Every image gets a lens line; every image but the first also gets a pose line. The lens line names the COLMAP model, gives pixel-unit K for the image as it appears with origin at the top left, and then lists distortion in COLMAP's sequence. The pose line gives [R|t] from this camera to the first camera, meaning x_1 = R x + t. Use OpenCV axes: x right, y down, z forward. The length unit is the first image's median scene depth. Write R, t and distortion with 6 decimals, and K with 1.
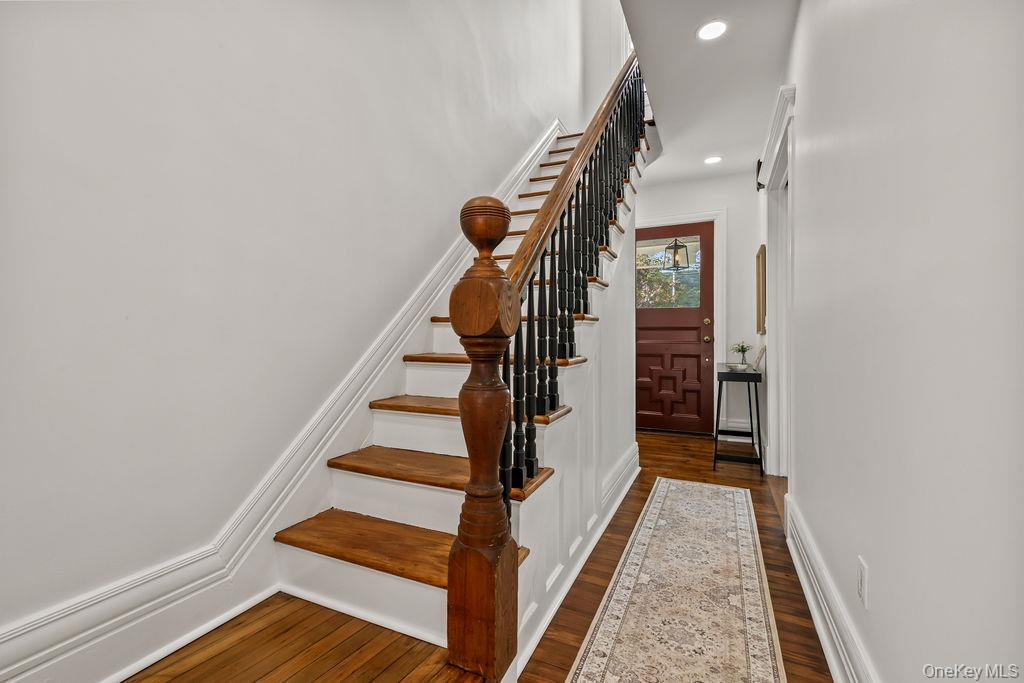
lens RADIAL K [[431.5, 0, 508.4], [0, 431.5, 338.1], [0, 0, 1]] dist [0.001212, 0.000381]
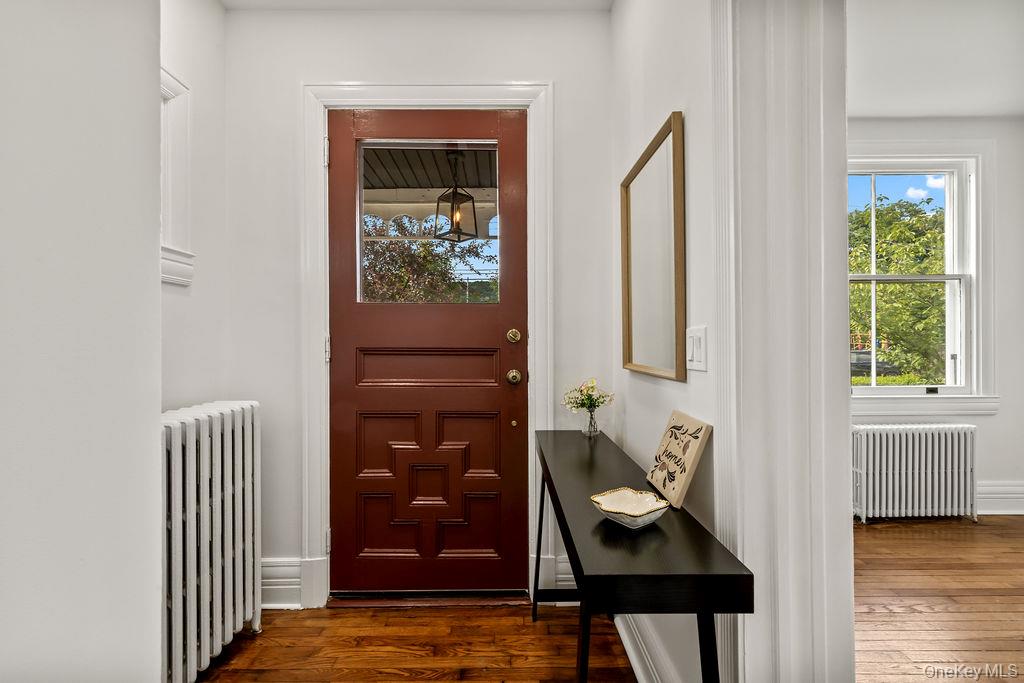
lens RADIAL K [[431.5, 0, 498.7], [0, 431.5, 345.6], [0, 0, 1]] dist [0.001212, 0.000381]
pose [[0.904646, -0.005255, 0.426132, 0.331196], [0.003535, 0.999982, 0.004825, -0.040003], [-0.426150, -0.002859, 0.904648, 0.778857]]
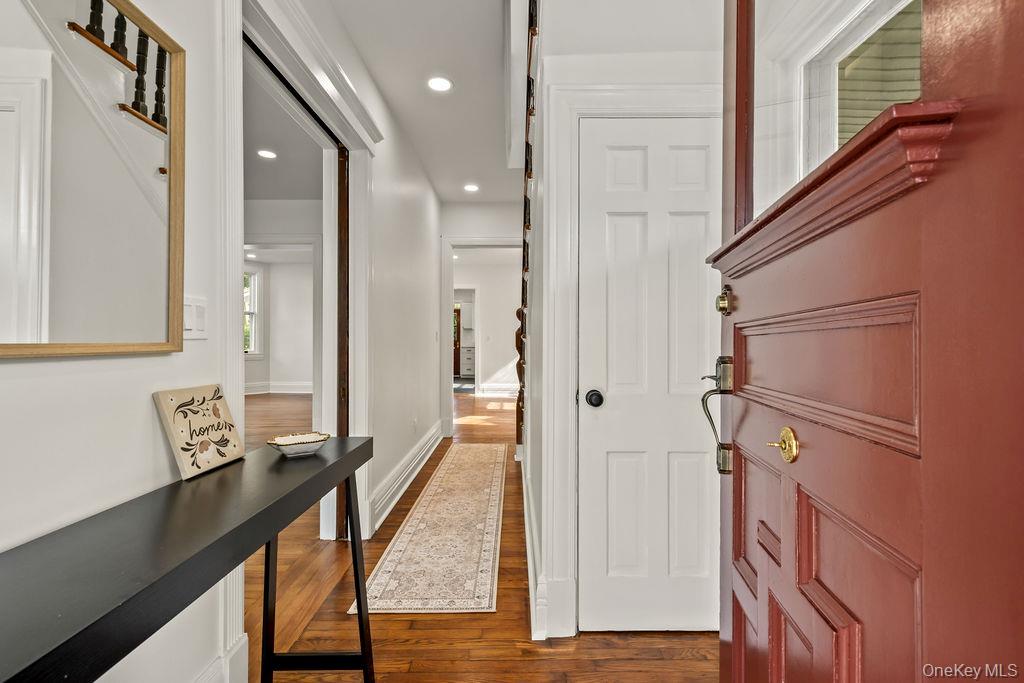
lens RADIAL K [[431.5, 0, 512.0], [0, 431.5, 339.0], [0, 0, 1]] dist [0.001212, 0.000381]
pose [[-0.899832, 0.002289, -0.436230, 0.527768], [0.004874, 0.999977, -0.004807, -0.017121], [0.436209, -0.006452, -0.899822, 1.406544]]
